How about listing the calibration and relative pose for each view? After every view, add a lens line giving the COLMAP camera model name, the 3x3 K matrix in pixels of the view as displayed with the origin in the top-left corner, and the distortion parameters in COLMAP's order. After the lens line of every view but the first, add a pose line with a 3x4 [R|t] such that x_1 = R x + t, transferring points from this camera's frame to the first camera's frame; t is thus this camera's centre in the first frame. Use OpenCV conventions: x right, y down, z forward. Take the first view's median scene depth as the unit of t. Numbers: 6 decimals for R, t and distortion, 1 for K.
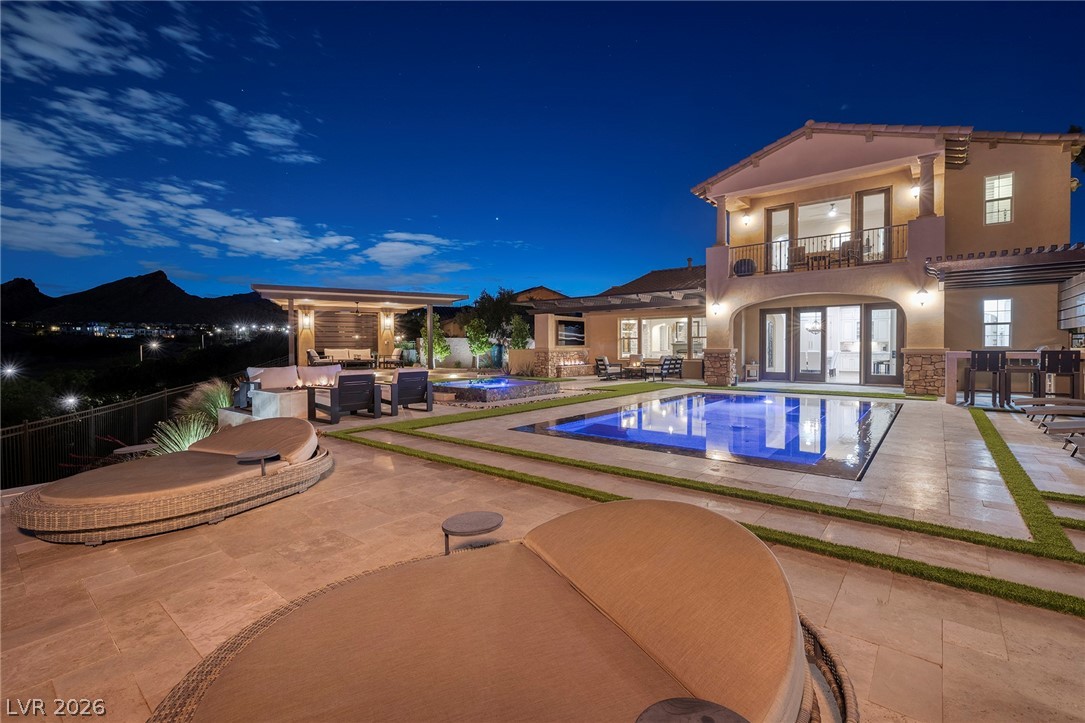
lens RADIAL K [[470.0, 0, 537.7], [0, 470.0, 355.4], [0, 0, 1]] dist [0.000933, 0.000364]
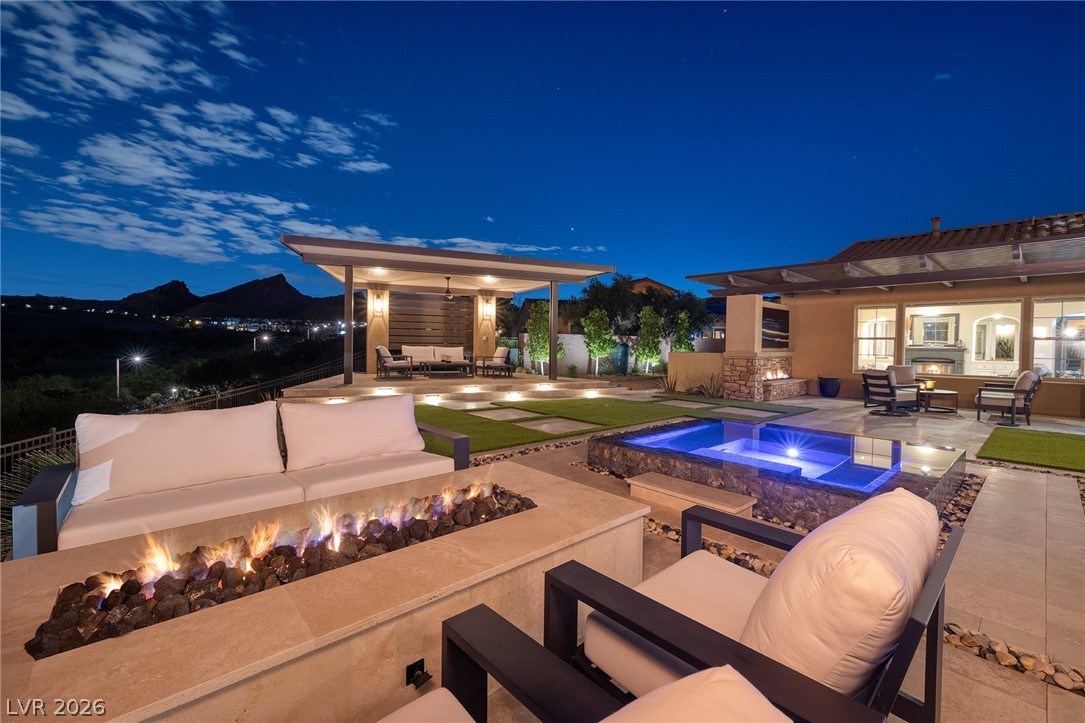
lens RADIAL K [[456.9, 0, 545.9], [0, 456.9, 356.9], [0, 0, 1]] dist [0.002696, 0.000163]
pose [[0.989866, 0.023101, -0.140110, -0.135882], [-0.022160, 0.999720, 0.008272, -0.007172], [0.140262, -0.005084, 0.990101, 0.334314]]
